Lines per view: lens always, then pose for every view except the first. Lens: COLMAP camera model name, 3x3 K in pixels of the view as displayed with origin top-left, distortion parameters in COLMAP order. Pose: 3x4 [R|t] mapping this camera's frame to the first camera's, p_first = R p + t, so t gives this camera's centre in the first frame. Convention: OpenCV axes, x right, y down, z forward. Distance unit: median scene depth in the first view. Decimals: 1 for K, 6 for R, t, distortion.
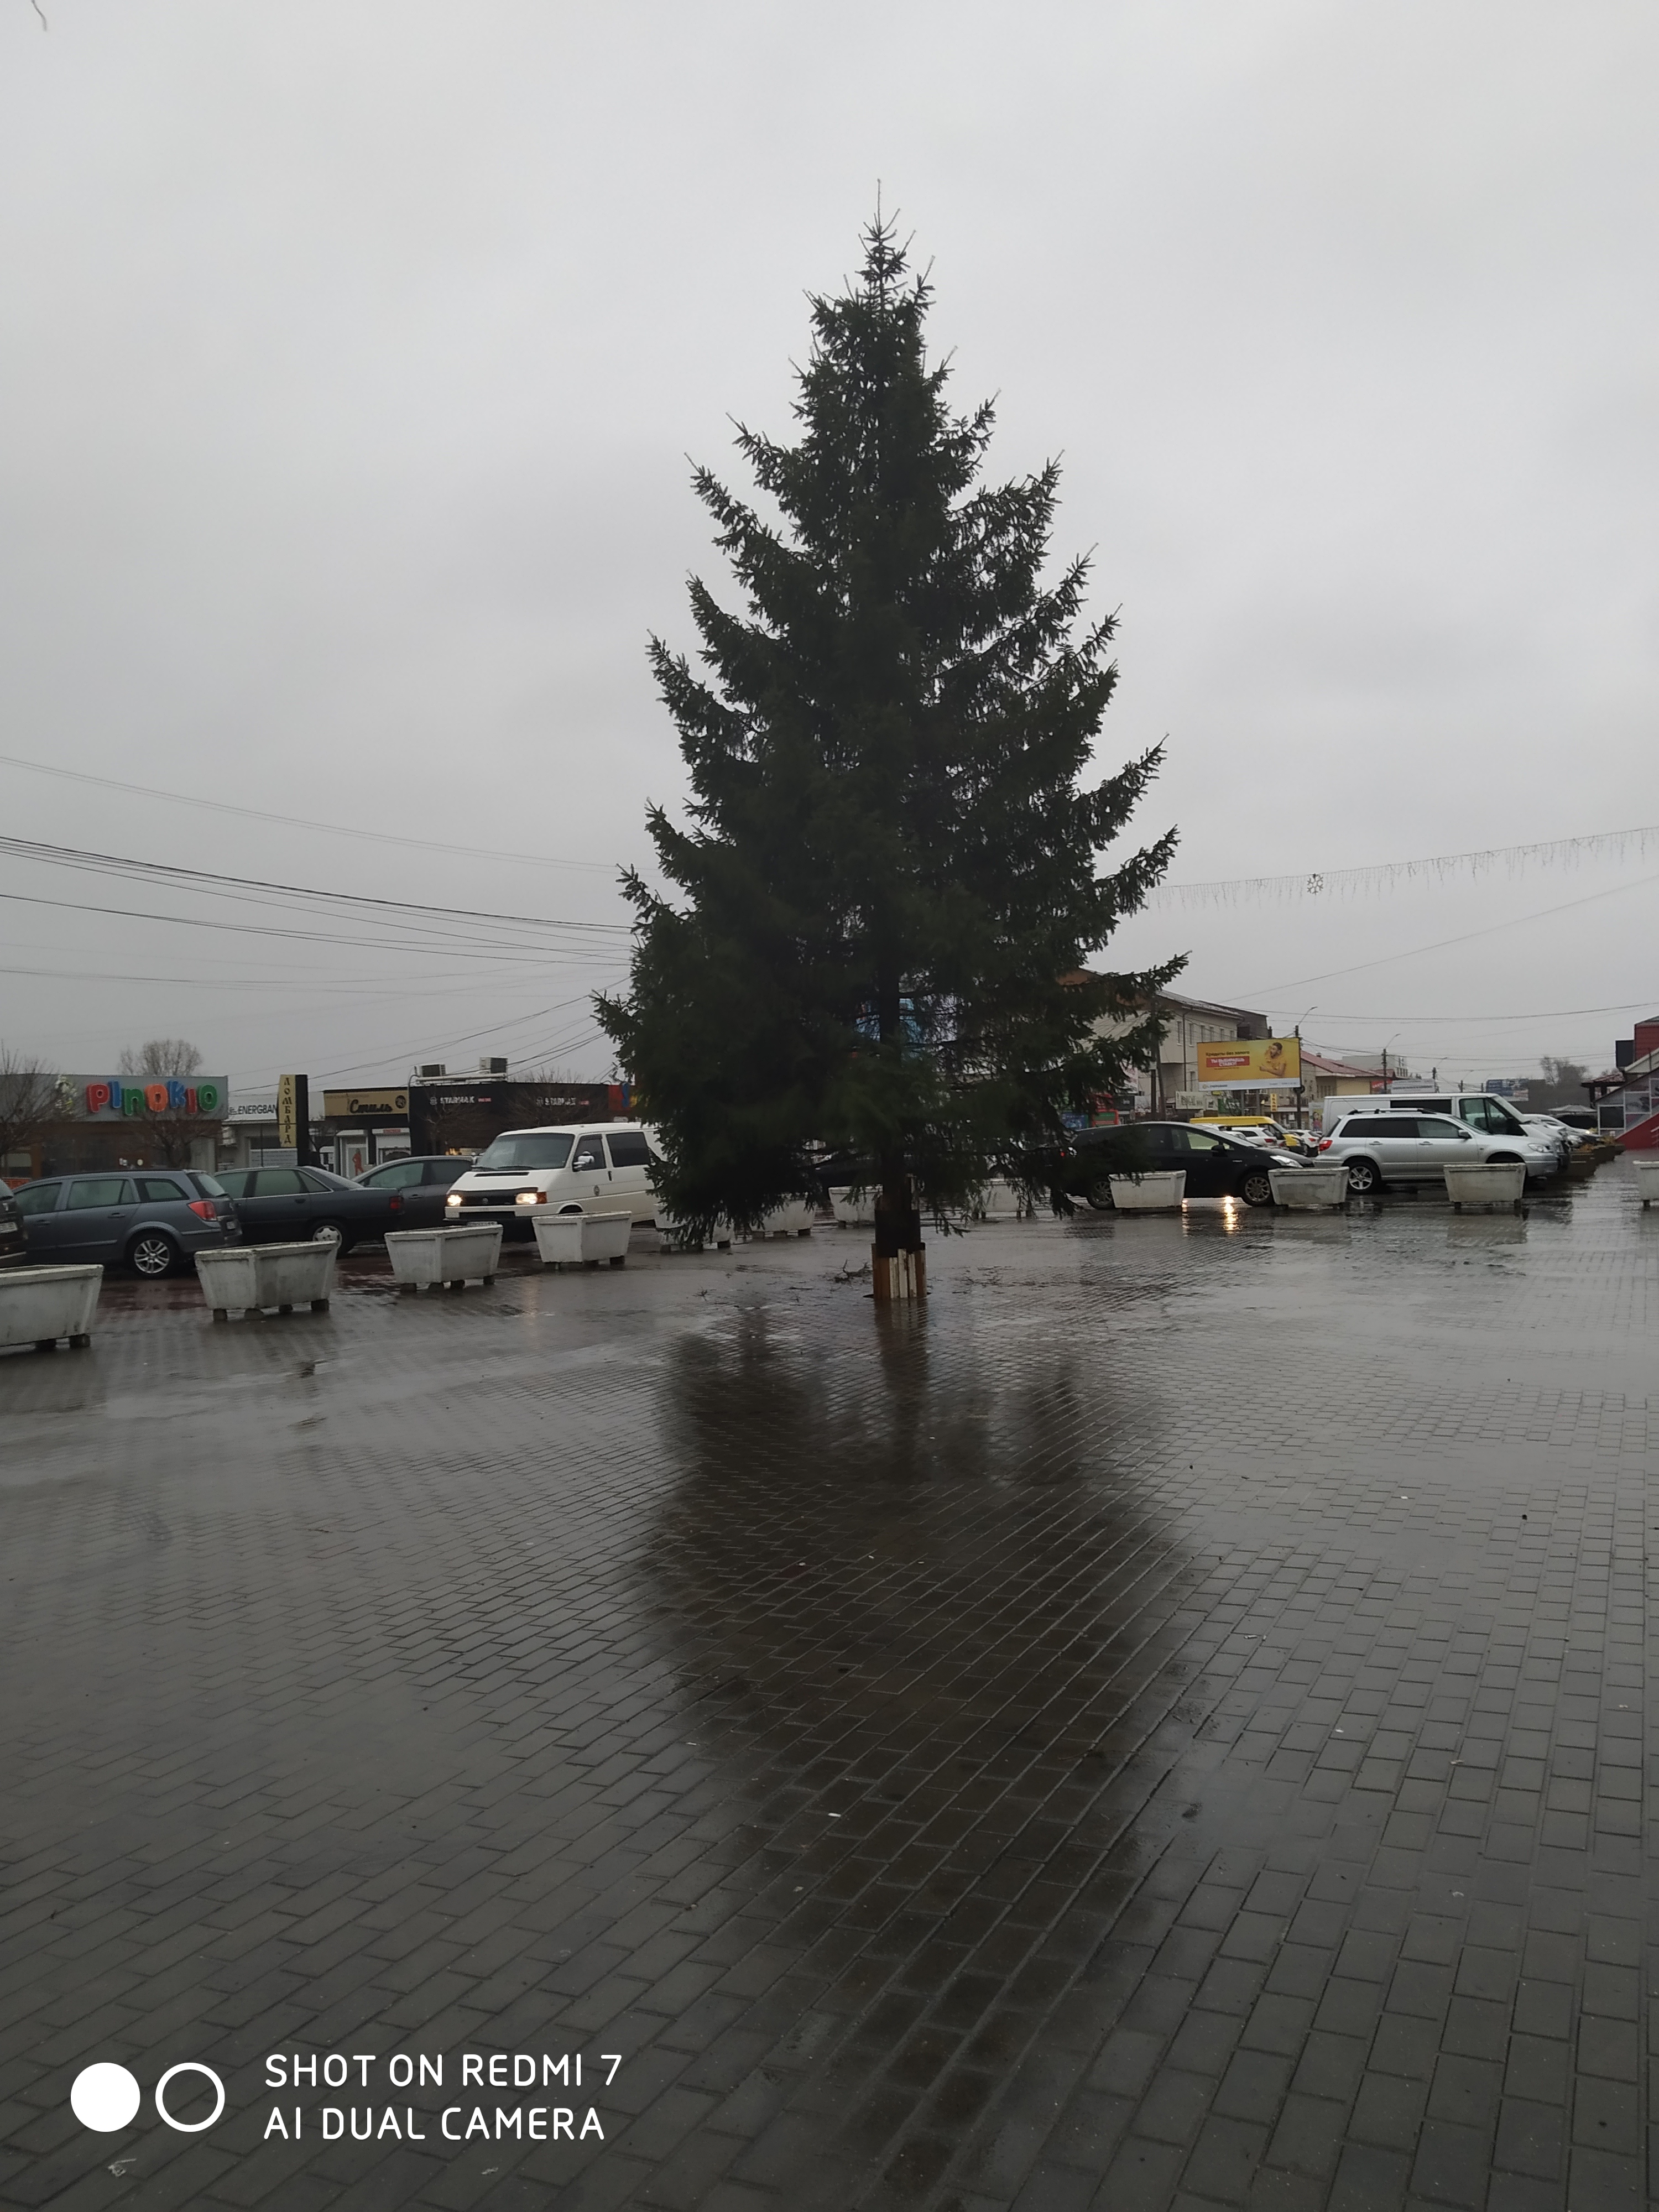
lens RADIAL K [[2316.4, 0, 888.4], [0, 2316.4, 1105.7], [0, 0, 1]] dist [0.095117, -0.188334]
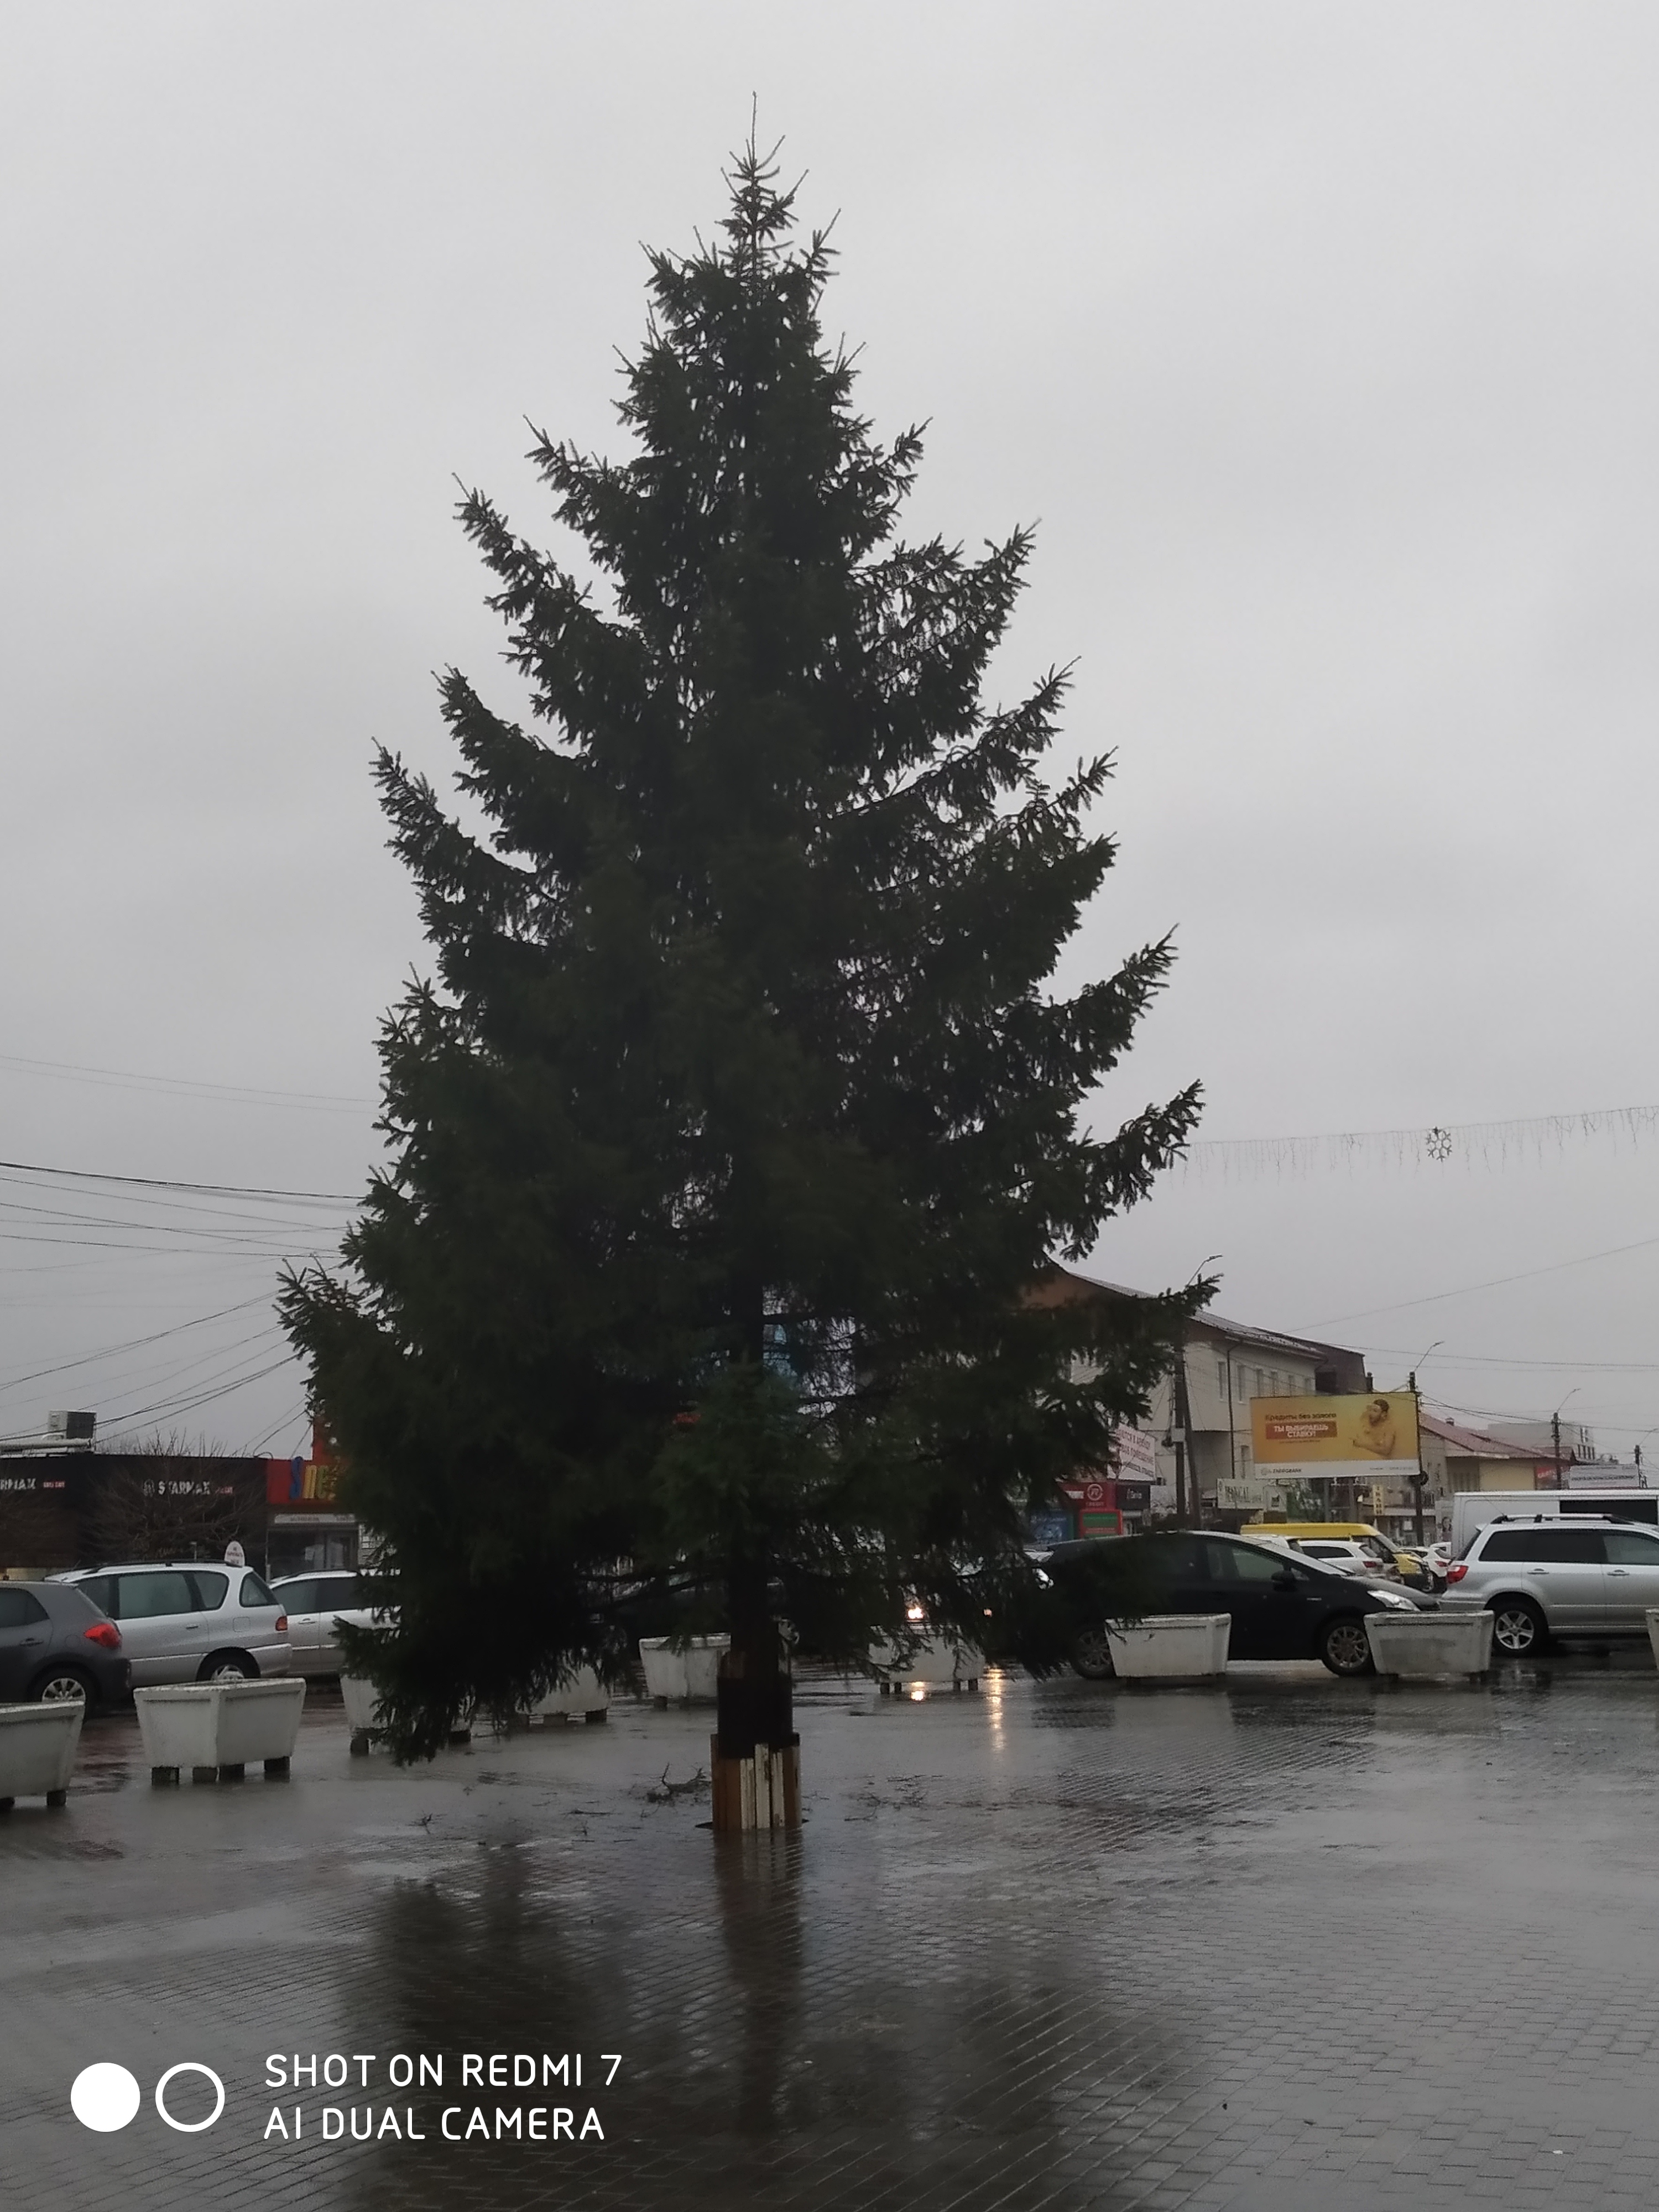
lens RADIAL K [[2316.4, 0, 888.4], [0, 2316.4, 1105.7], [0, 0, 1]] dist [0.095117, -0.188334]
pose [[0.998906, 0.017021, 0.043561, 0.009812], [-0.008611, 0.982434, -0.186414, 0.011776], [-0.045968, 0.185835, 0.981505, 0.381581]]
